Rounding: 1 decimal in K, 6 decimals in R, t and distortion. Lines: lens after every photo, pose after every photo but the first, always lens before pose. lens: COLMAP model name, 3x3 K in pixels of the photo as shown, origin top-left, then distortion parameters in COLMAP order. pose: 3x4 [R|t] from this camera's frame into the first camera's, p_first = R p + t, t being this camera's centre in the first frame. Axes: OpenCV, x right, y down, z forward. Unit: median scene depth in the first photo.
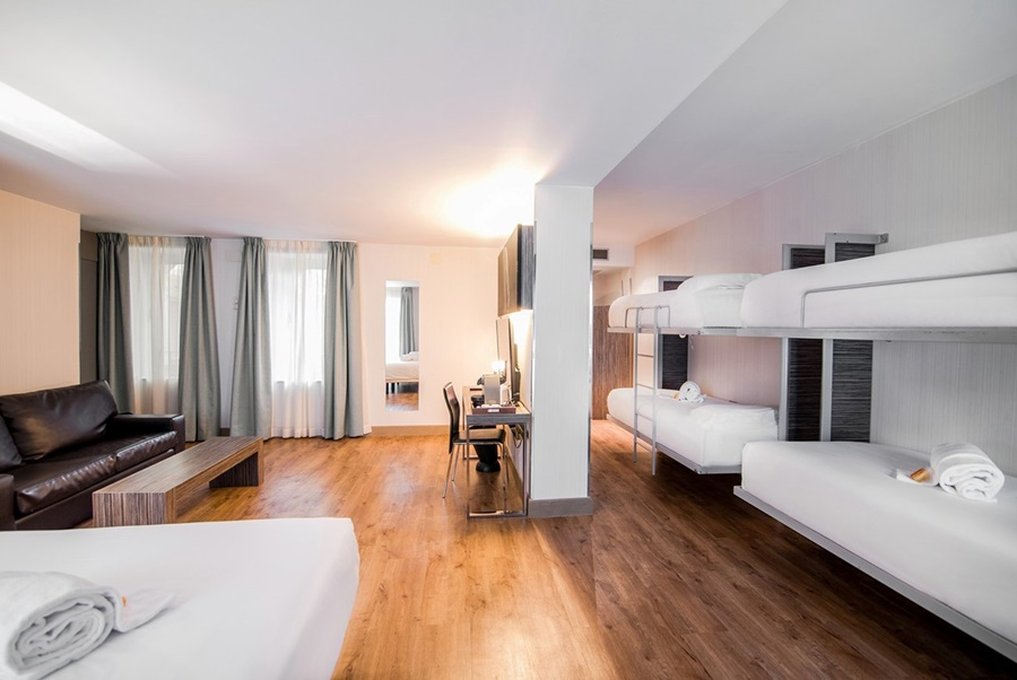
lens RADIAL K [[467.6, 0, 508.5], [0, 467.6, 340.0], [0, 0, 1]] dist [0.001055, -0.000011]
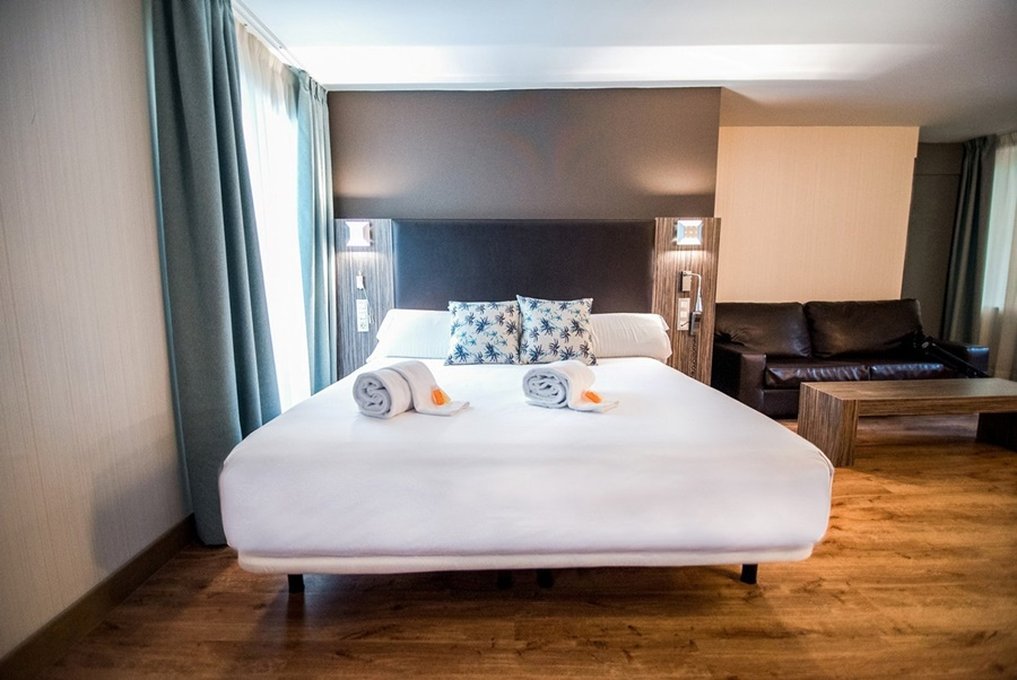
lens RADIAL K [[467.6, 0, 508.5], [0, 467.6, 340.0], [0, 0, 1]] dist [0.001055, -0.000011]
pose [[-0.102158, 0.134121, -0.985685, 0.234937], [-0.018213, 0.990451, 0.136657, 0.062566], [0.994601, 0.031913, -0.098740, 0.312501]]
